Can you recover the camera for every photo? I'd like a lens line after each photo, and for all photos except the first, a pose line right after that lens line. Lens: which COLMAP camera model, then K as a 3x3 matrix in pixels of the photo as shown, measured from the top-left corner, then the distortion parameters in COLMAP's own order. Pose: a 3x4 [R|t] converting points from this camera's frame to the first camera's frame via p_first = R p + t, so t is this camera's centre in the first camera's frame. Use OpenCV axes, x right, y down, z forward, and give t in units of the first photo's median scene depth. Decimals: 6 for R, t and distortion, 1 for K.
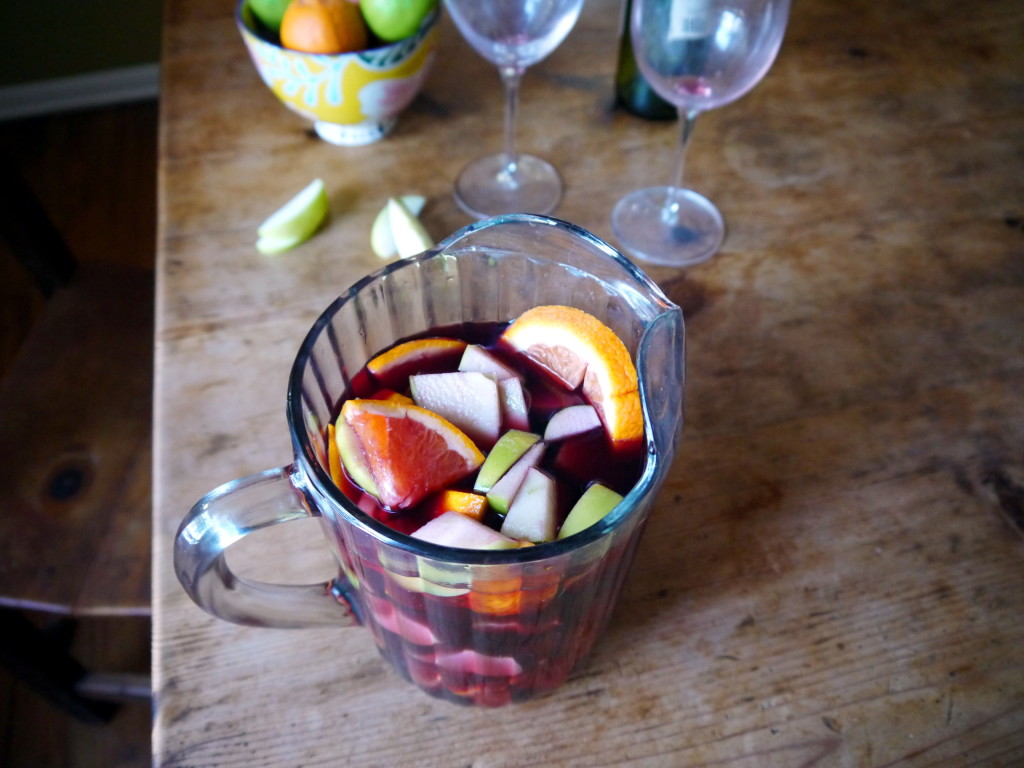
lens RADIAL K [[861.9, 0, 514.0], [0, 861.9, 394.3], [0, 0, 1]] dist [-0.045715, 0.015537]
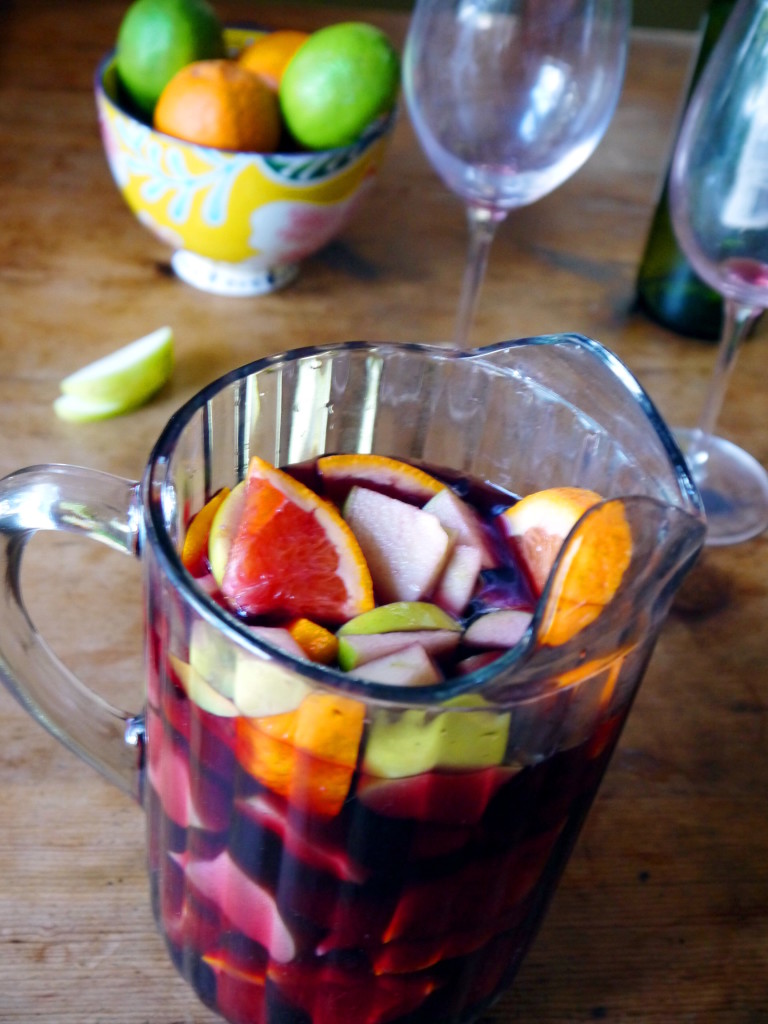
lens RADIAL K [[1524.0, 0, 376.2], [0, 1524.0, 514.1], [0, 0, 1]] dist [-0.021098, 0.000000]
pose [[0.985399, 0.165042, -0.041830, 0.001743], [-0.170181, 0.962248, -0.212406, 0.116499], [0.005195, 0.216423, 0.976286, -0.112615]]
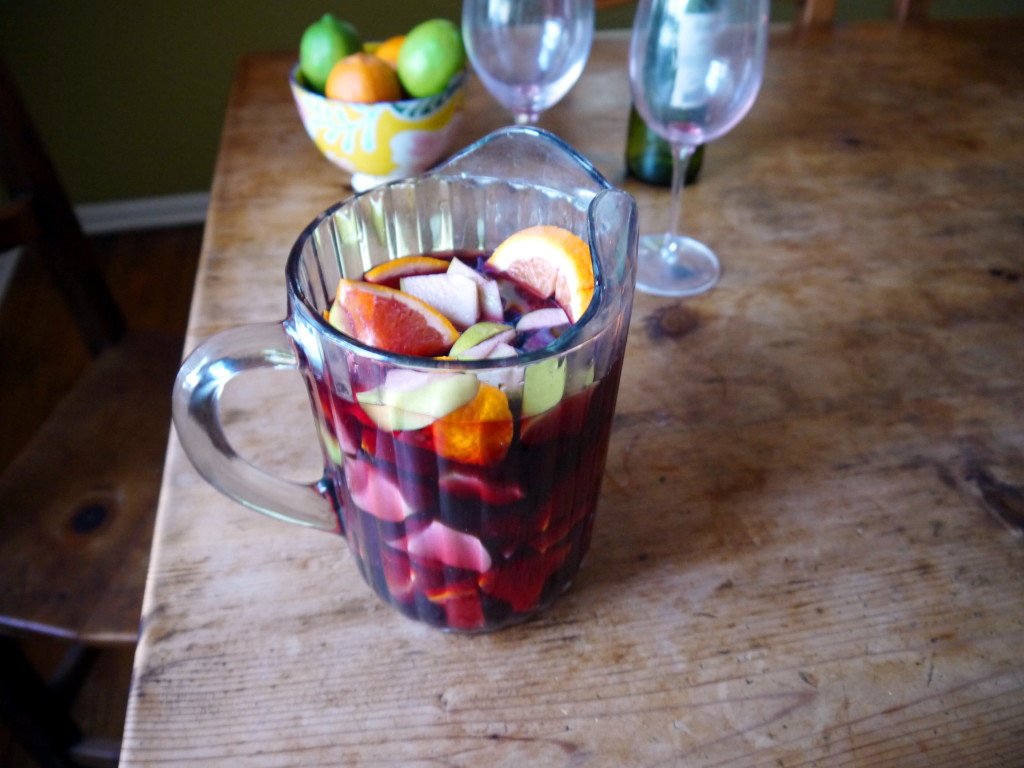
lens RADIAL K [[861.9, 0, 513.1], [0, 861.9, 382.7], [0, 0, 1]] dist [-0.045715, 0.015537]
pose [[0.998248, 0.034163, -0.048311, 0.048193], [-0.042984, 0.979799, -0.195313, 0.186269], [0.040662, 0.197047, 0.979550, -0.037717]]
